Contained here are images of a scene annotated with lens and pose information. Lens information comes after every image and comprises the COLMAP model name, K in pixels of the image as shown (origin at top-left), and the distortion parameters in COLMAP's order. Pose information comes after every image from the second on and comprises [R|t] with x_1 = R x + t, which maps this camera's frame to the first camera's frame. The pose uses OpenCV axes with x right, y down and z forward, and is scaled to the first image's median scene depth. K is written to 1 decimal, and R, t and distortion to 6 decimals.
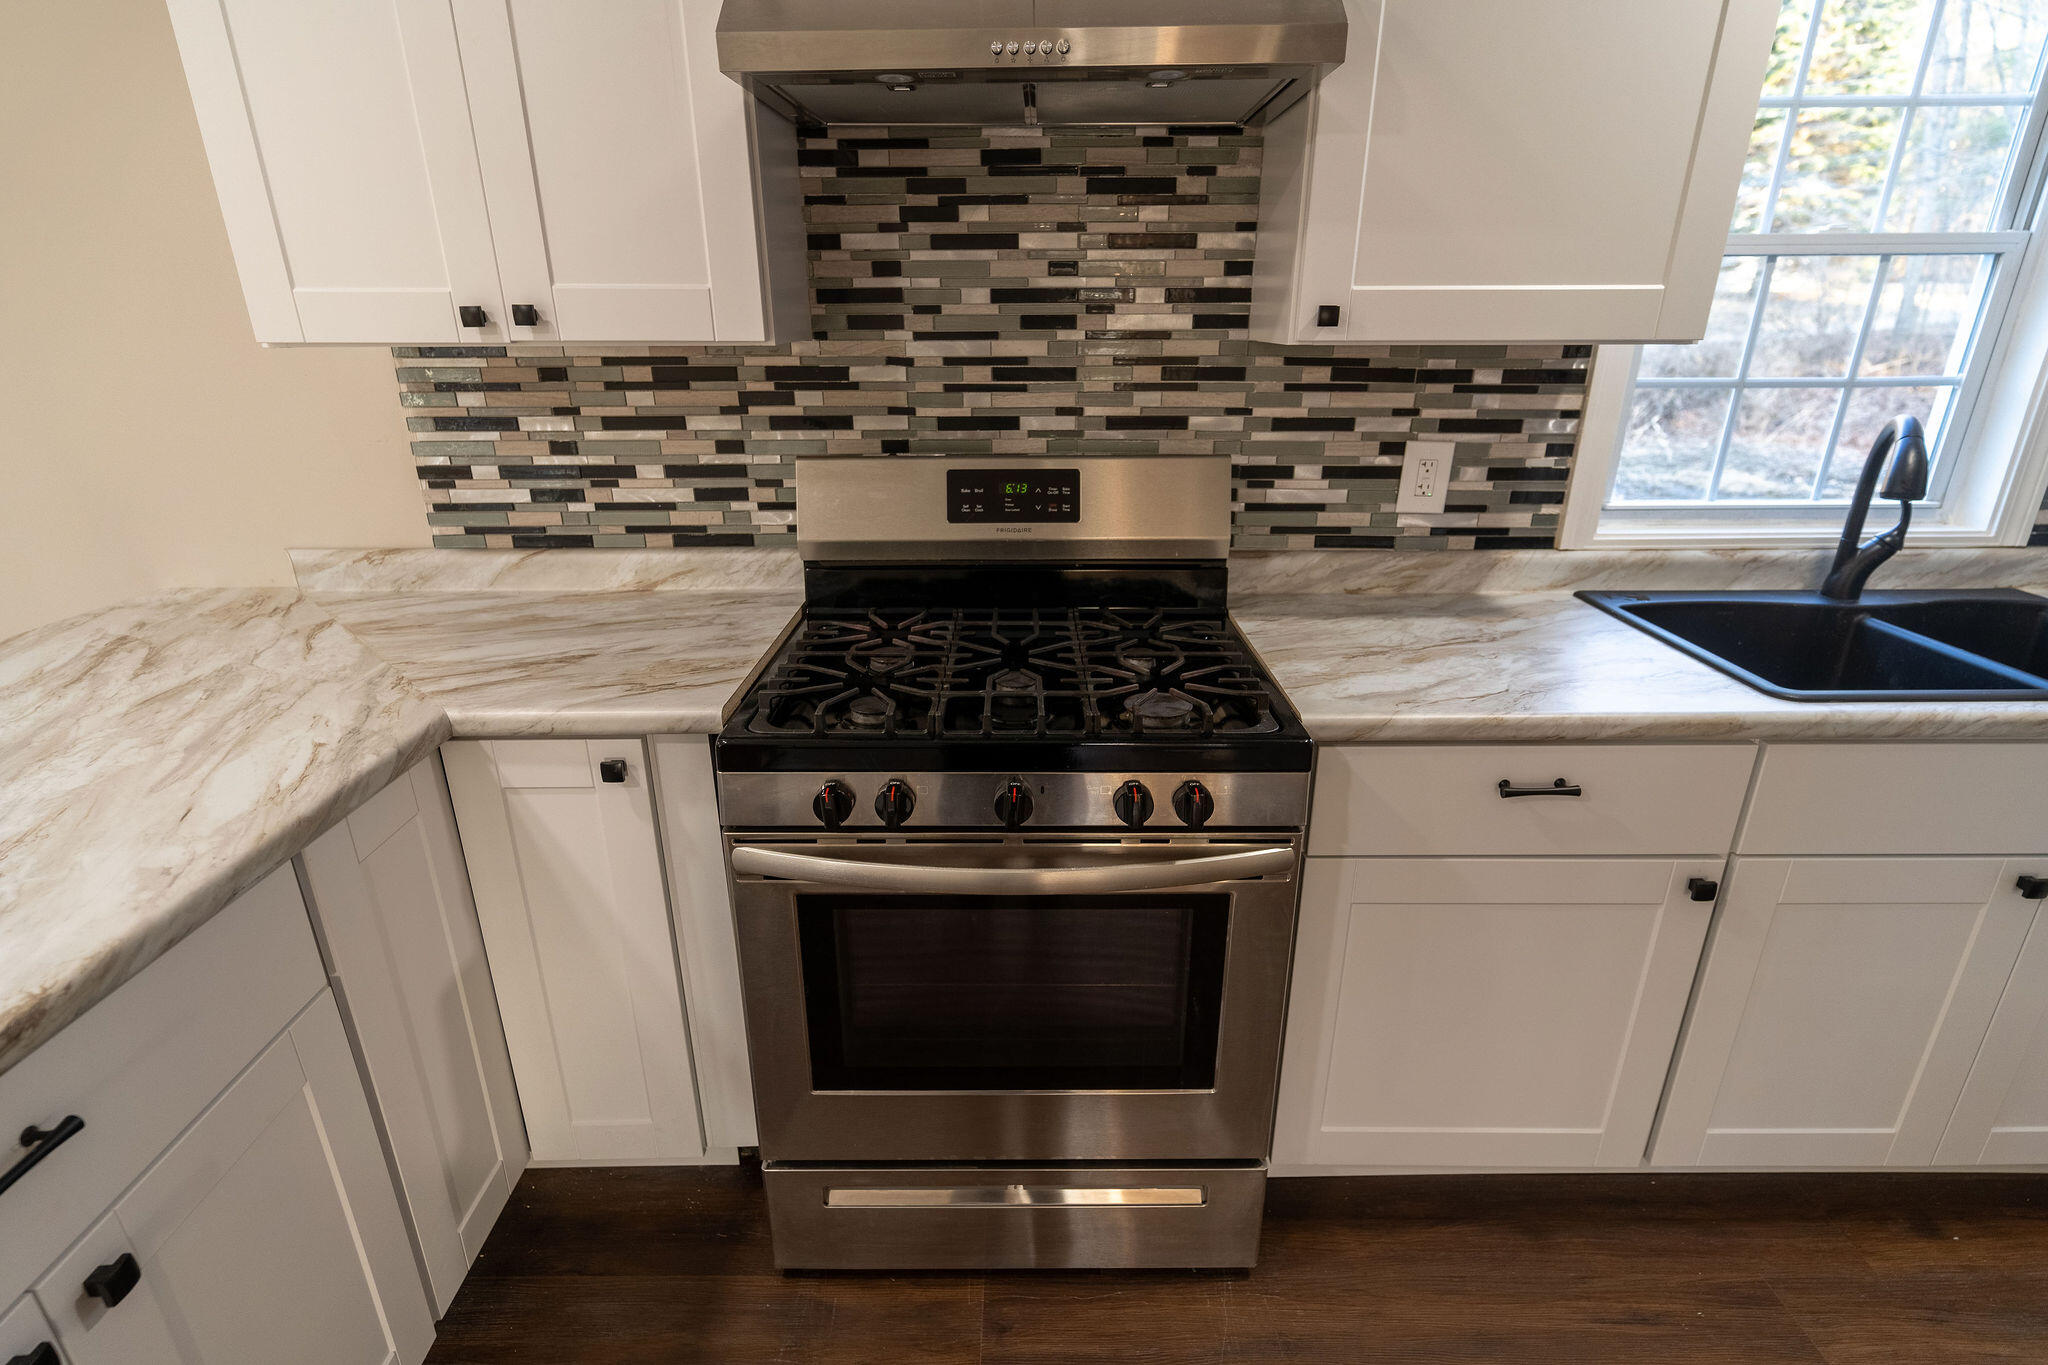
lens RADIAL K [[976.0, 0, 1024.0], [0, 976.0, 682.5], [0, 0, 1]] dist [-0.000568, 0.000116]
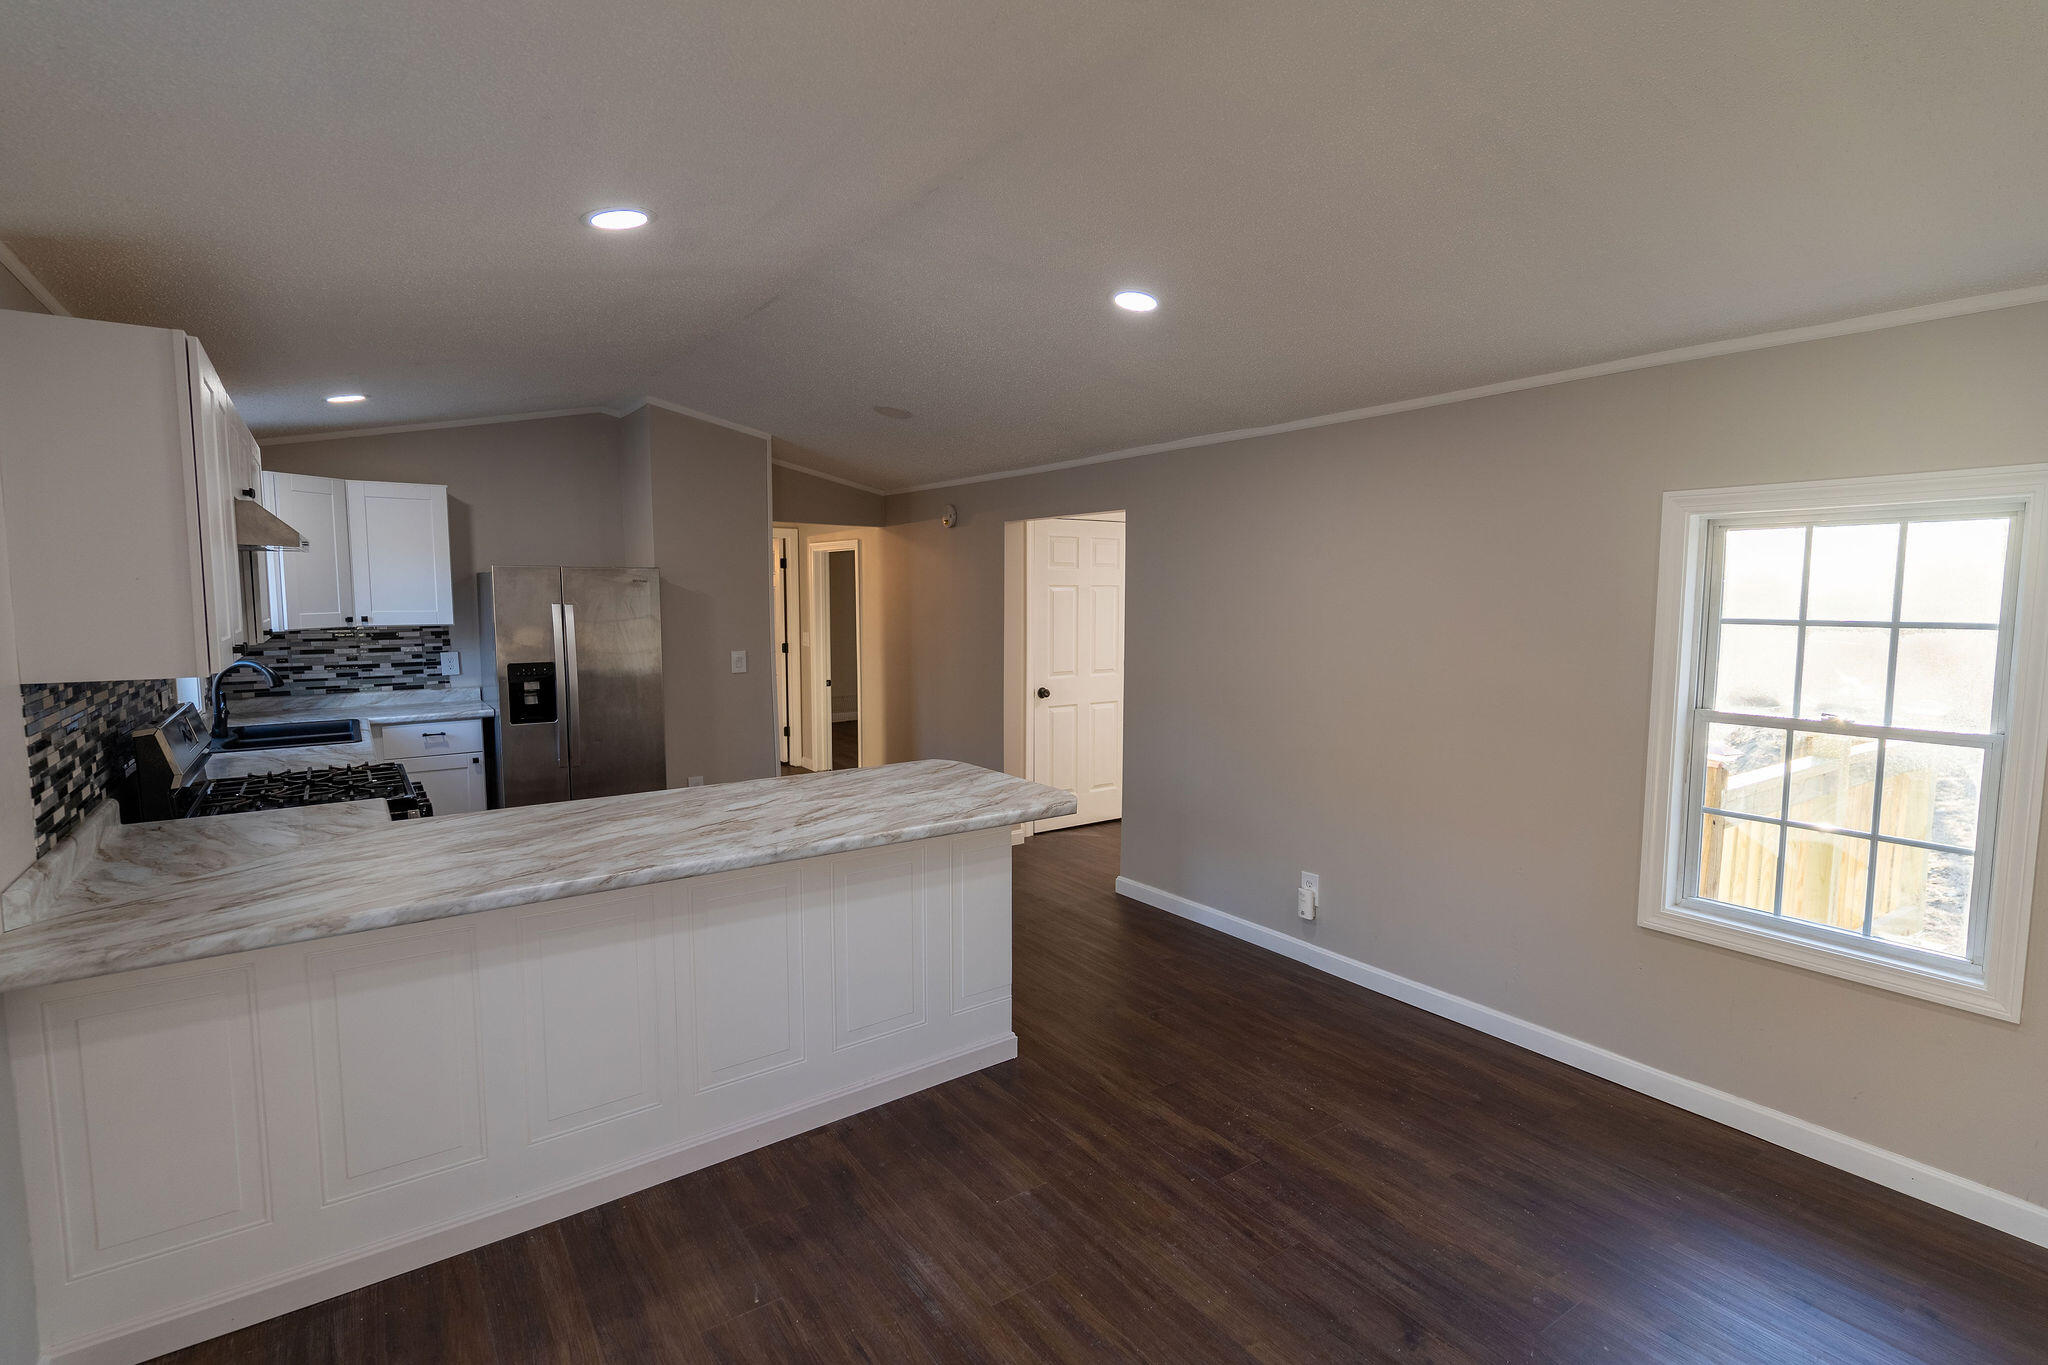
lens RADIAL K [[976.0, 0, 1024.0], [0, 976.0, 682.5], [0, 0, 1]] dist [-0.000568, 0.000116]
pose [[-0.571972, -0.081650, 0.816199, -3.115587], [0.284196, 0.913678, 0.290559, -0.480247], [-0.769468, 0.398152, -0.499394, 1.053524]]
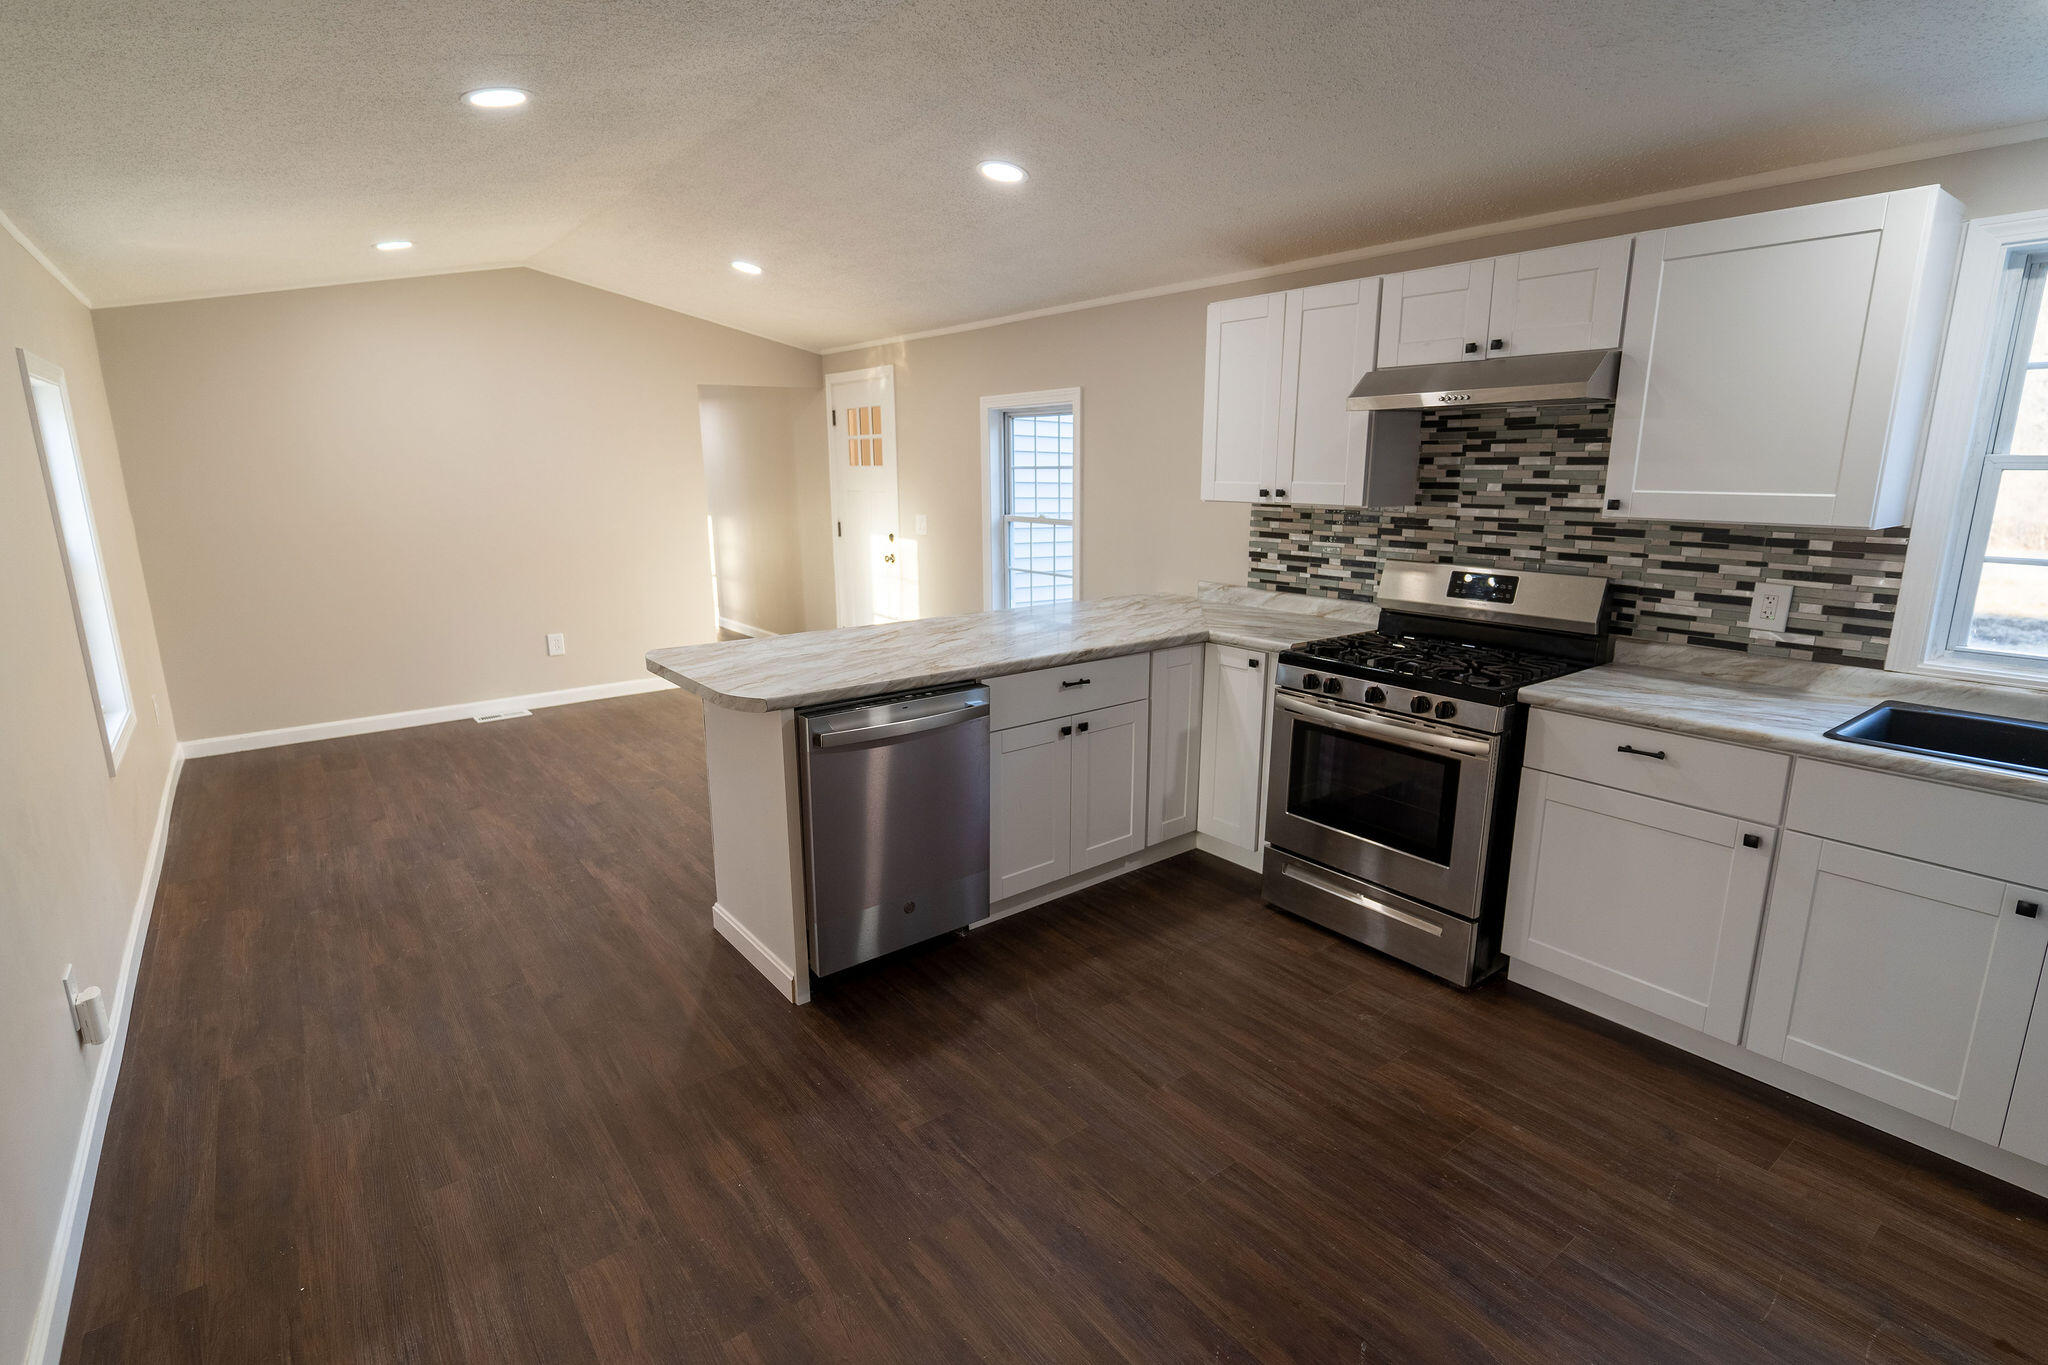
lens RADIAL K [[976.0, 0, 1024.0], [0, 976.0, 682.5], [0, 0, 1]] dist [-0.000568, 0.000116]
pose [[0.608316, 0.177181, -0.773666, 0.923062], [-0.282851, 0.959160, -0.002738, 0.241152], [0.741584, 0.220498, 0.633588, -0.817541]]
